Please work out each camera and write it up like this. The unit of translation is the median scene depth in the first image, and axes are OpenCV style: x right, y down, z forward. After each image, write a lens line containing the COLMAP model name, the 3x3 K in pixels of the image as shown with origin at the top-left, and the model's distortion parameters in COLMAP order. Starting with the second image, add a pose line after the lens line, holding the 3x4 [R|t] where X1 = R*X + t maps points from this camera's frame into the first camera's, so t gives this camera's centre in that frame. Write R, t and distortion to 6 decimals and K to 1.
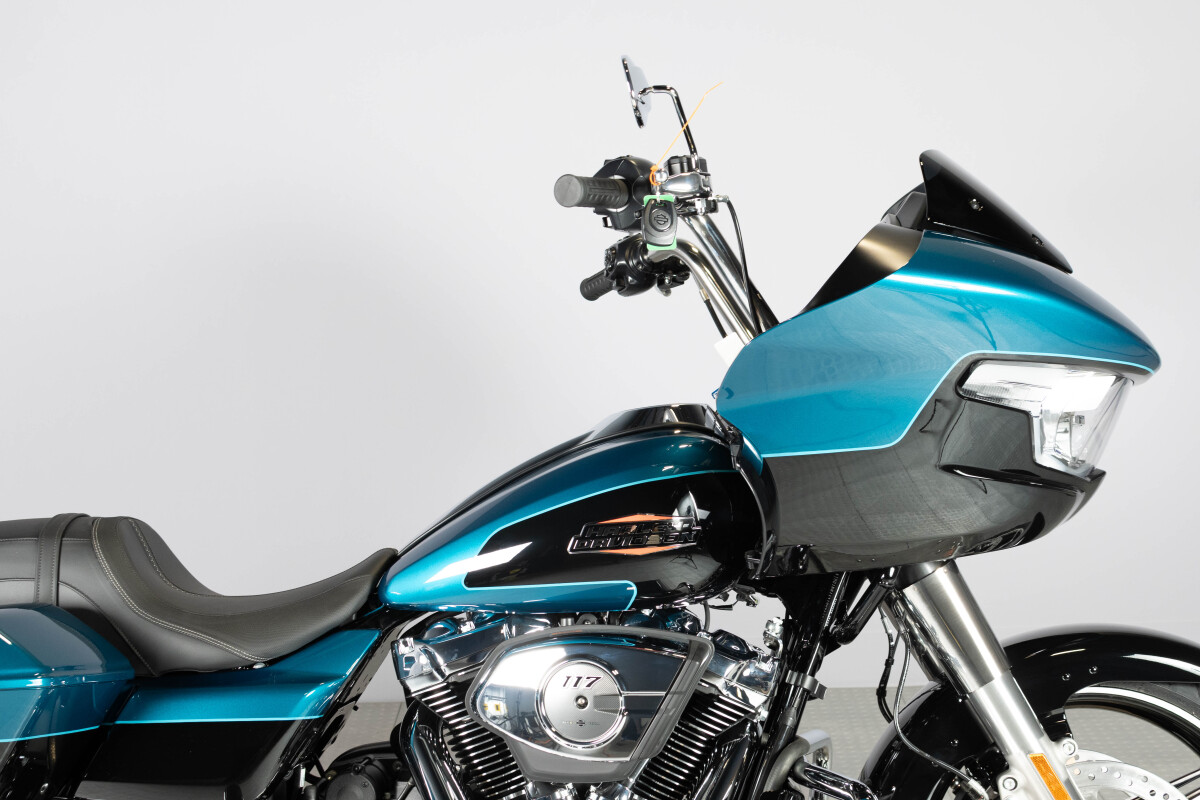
lens RADIAL K [[1869.4, 0, 600.0], [0, 1869.4, 400.0], [0, 0, 1]] dist [0.027453, 0.029011]
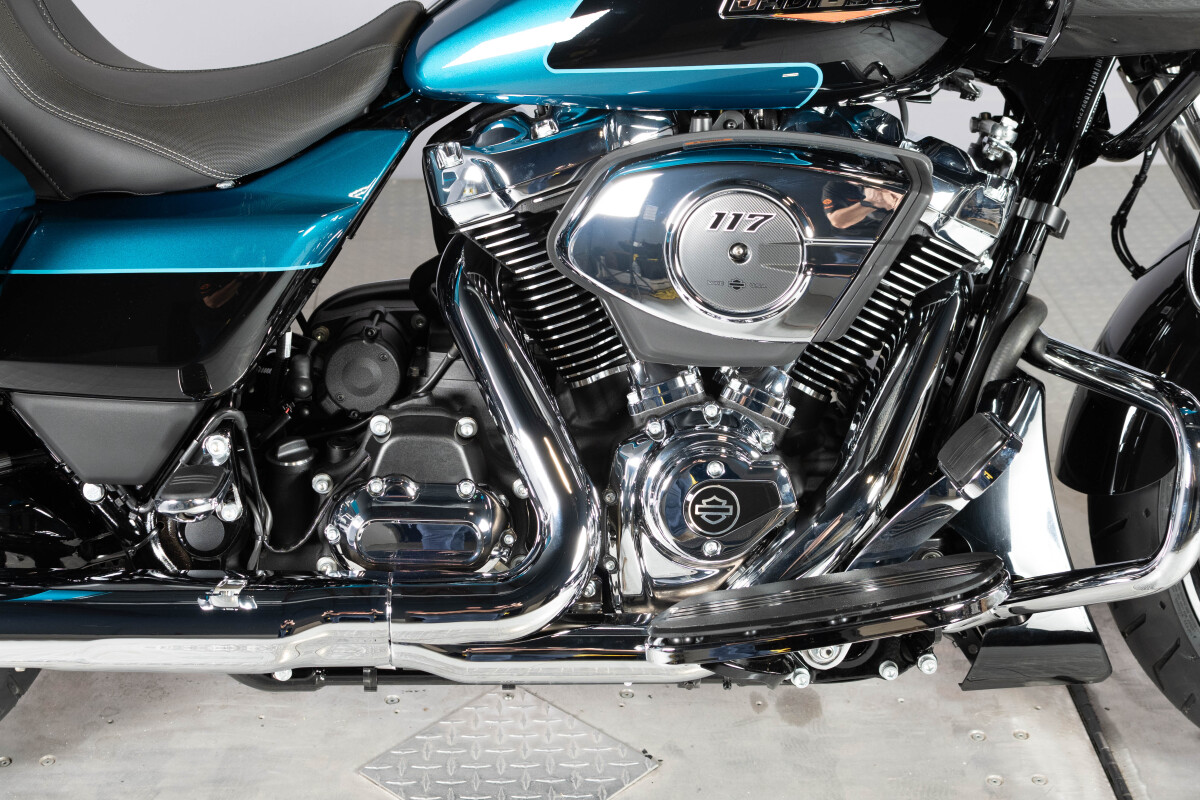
lens RADIAL K [[2069.8, 0, 562.4], [0, 2069.8, 398.2], [0, 0, 1]] dist [0.004288, 0.173605]
pose [[0.999413, 0.008236, 0.033248, -0.088095], [-0.017056, 0.961425, 0.274539, 0.014023], [-0.029704, -0.274945, 0.961001, 0.284310]]
